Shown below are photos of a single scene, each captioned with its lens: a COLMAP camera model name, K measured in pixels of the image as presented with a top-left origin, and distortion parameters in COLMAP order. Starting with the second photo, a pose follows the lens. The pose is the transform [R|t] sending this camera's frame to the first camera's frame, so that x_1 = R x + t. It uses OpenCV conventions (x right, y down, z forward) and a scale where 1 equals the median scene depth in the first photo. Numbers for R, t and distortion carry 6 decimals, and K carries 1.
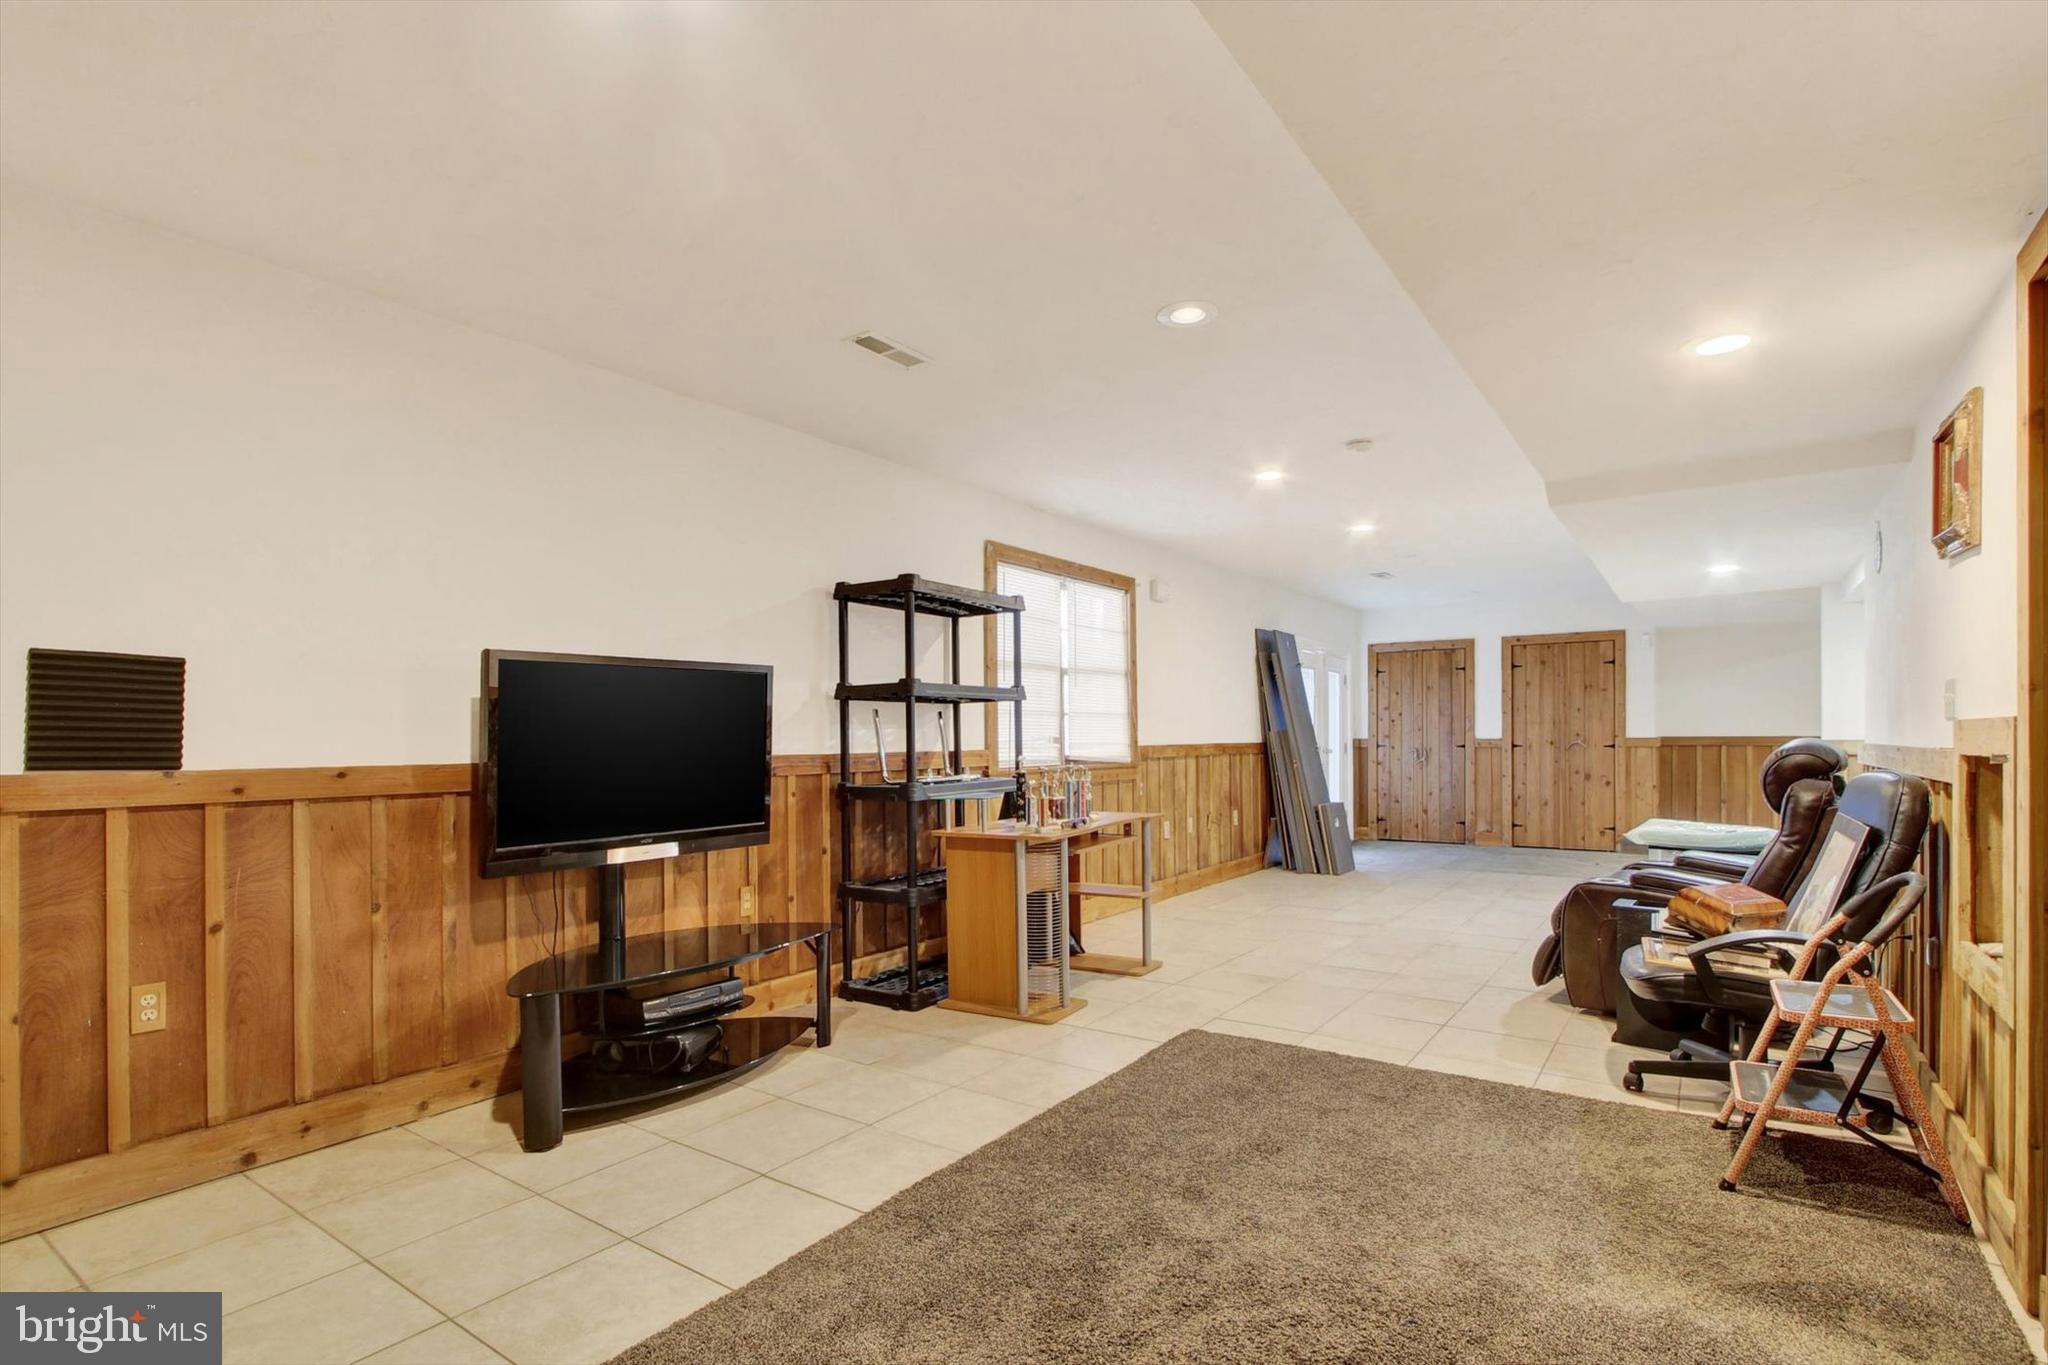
lens RADIAL K [[989.6, 0, 1042.7], [0, 989.6, 734.9], [0, 0, 1]] dist [-0.009964, -0.000132]
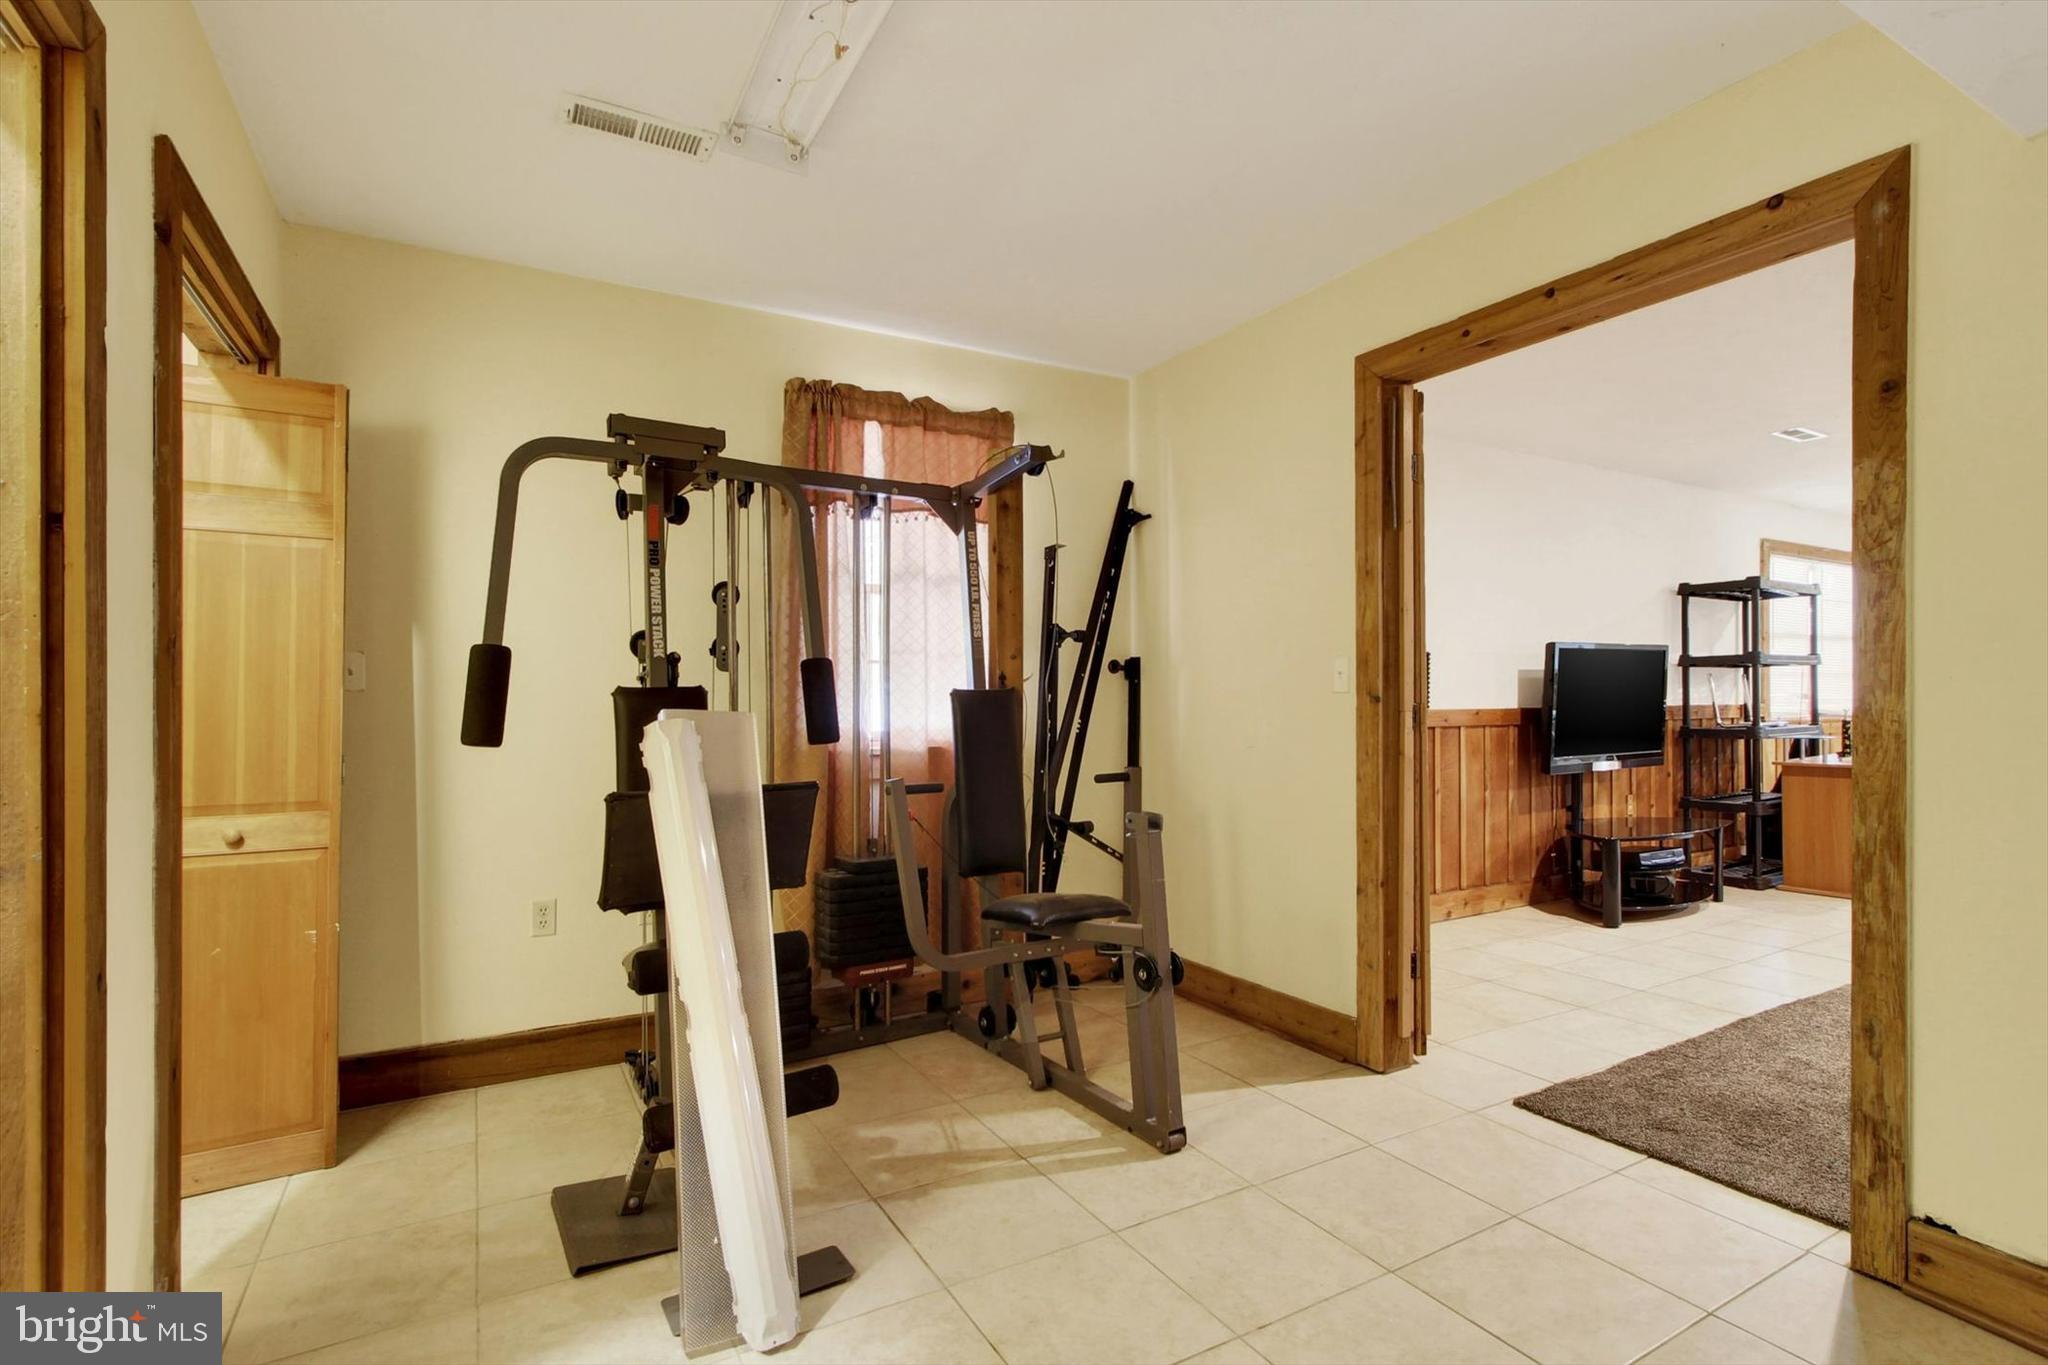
lens RADIAL K [[989.6, 0, 1026.9], [0, 989.6, 687.8], [0, 0, 1]] dist [-0.009964, -0.000132]
pose [[0.900787, 0.001072, -0.434260, -0.465126], [-0.001932, 0.999997, -0.001539, -0.001695], [0.434257, 0.002225, 0.900786, -0.705186]]
